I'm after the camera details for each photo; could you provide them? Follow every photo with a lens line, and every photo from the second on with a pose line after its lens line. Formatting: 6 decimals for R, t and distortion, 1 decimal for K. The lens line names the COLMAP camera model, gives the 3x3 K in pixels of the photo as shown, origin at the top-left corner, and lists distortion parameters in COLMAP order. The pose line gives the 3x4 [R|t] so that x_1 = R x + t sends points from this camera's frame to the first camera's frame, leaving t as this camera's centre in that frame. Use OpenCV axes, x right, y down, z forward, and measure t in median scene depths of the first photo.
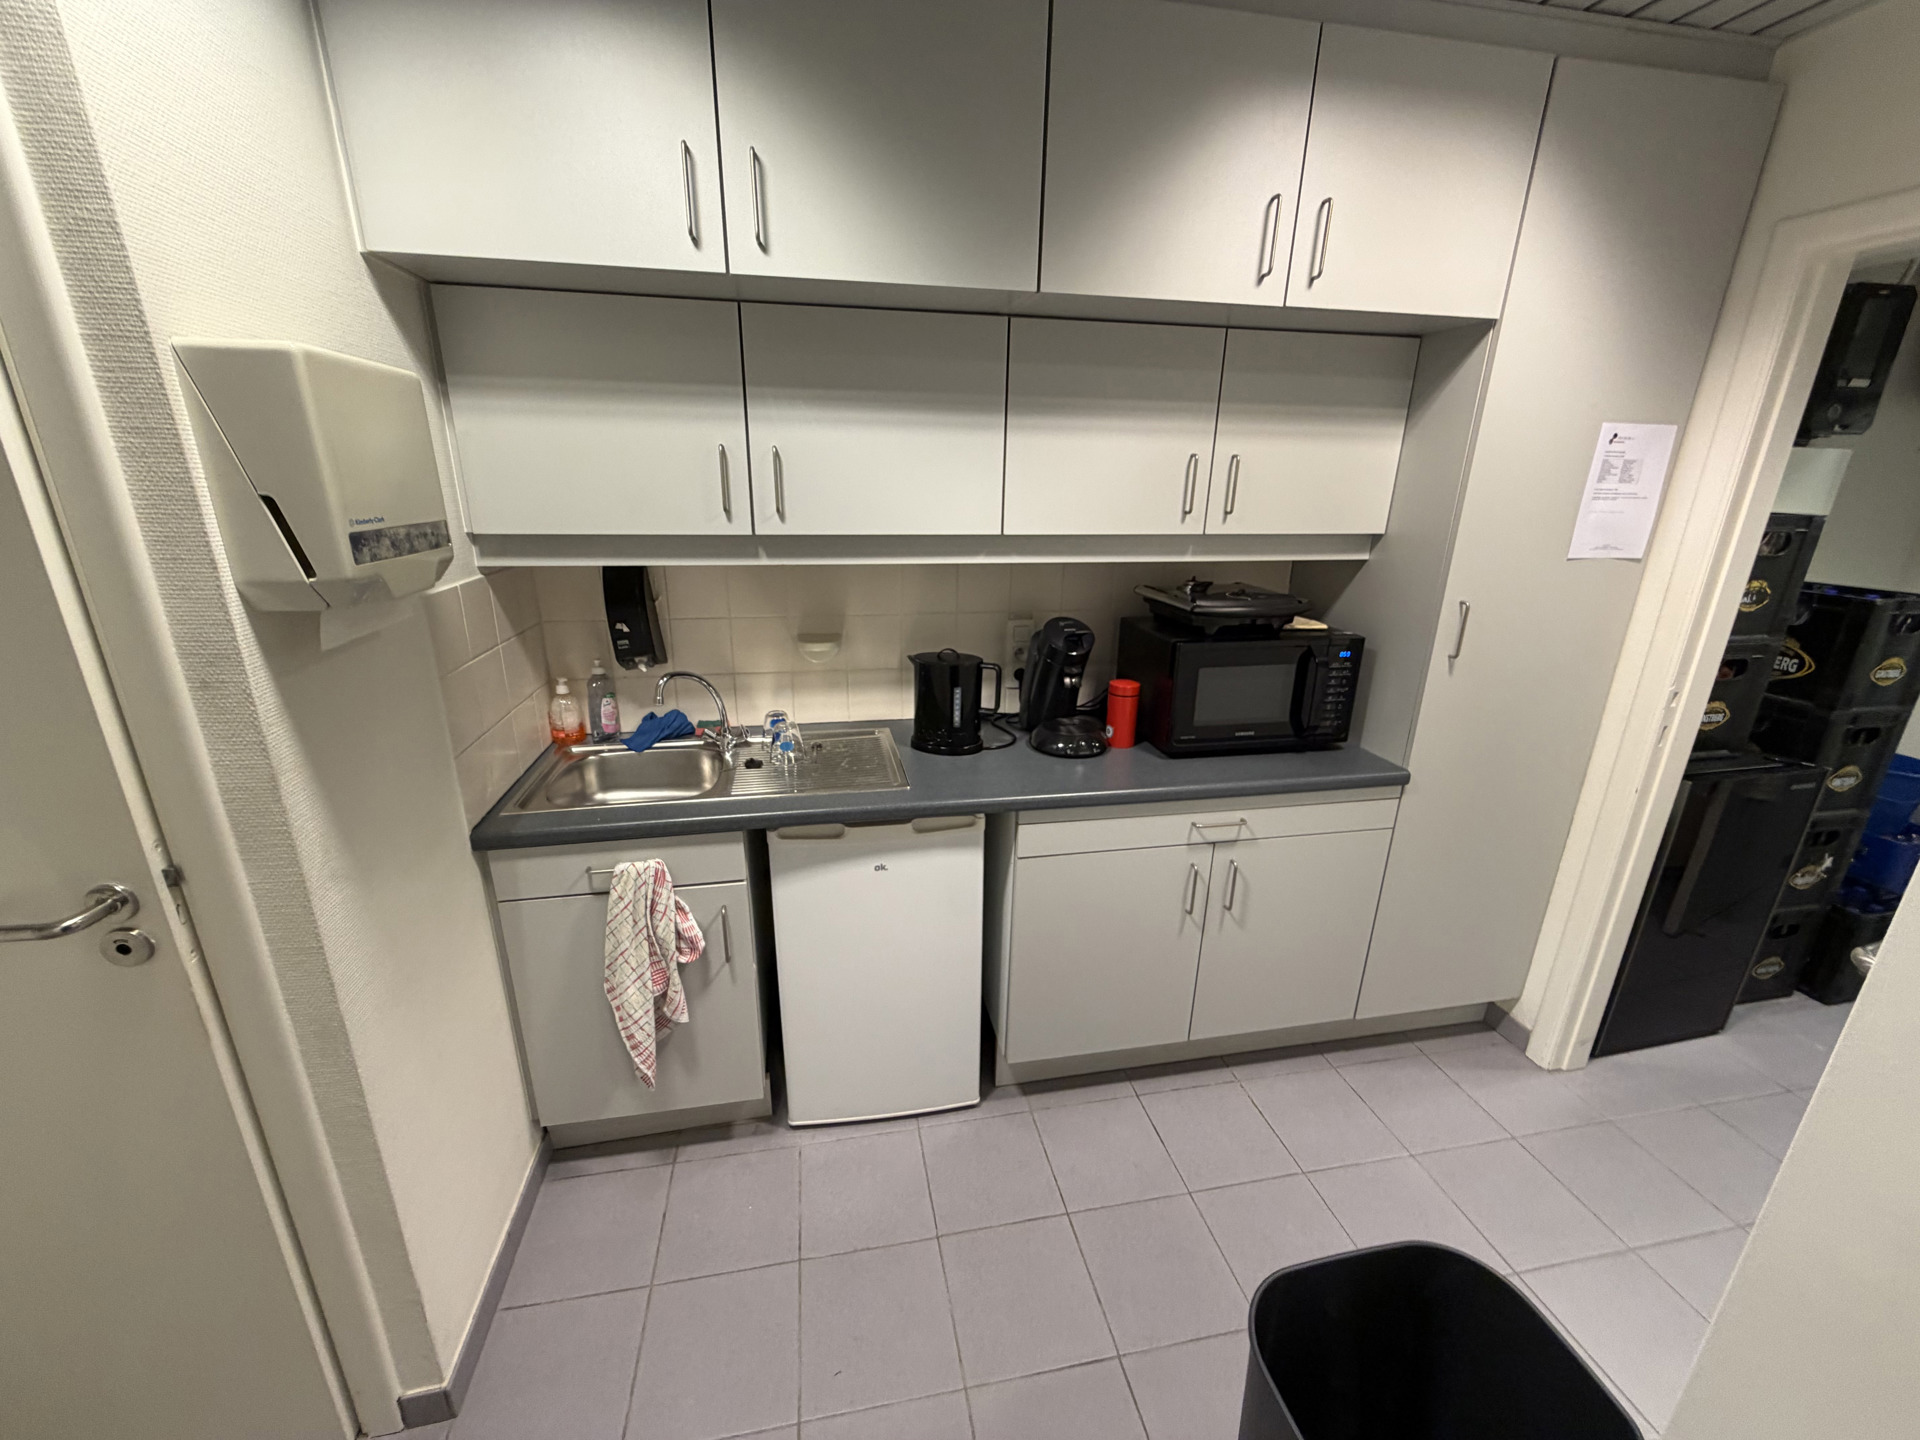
lens RADIAL K [[763.4, 0, 953.5], [0, 763.4, 719.6], [0, 0, 1]] dist [-0.000580, -0.000098]
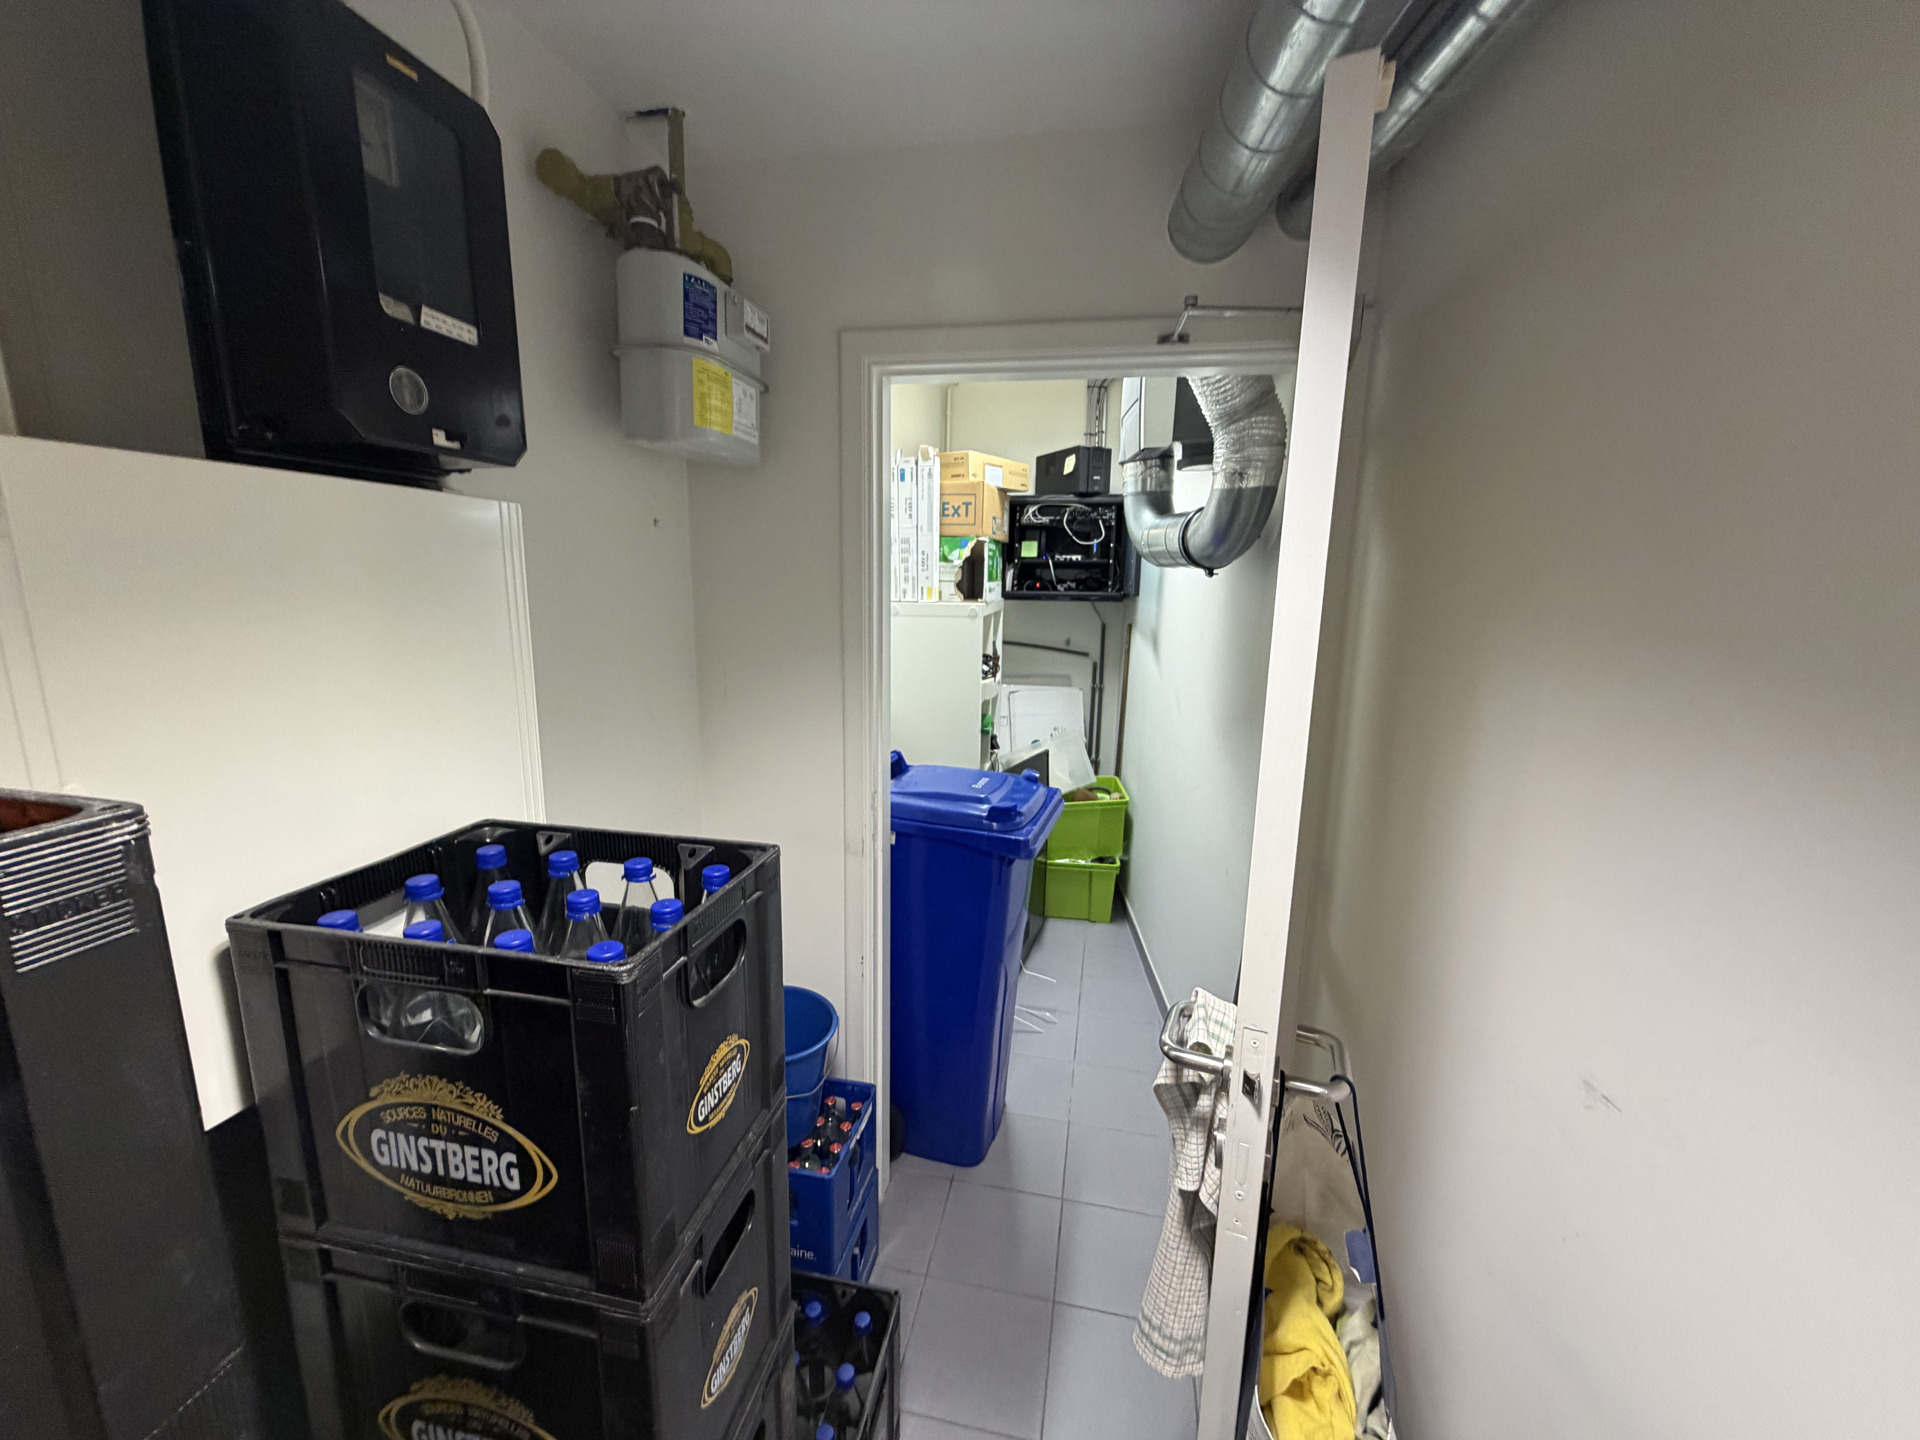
lens RADIAL K [[763.4, 0, 953.5], [0, 763.4, 719.6], [0, 0, 1]] dist [-0.000580, -0.000098]
pose [[0.382989, -0.176875, 0.906661, 0.924528], [0.272915, 0.959350, 0.071870, -0.216924], [-0.882517, 0.219916, 0.415692, 0.678059]]
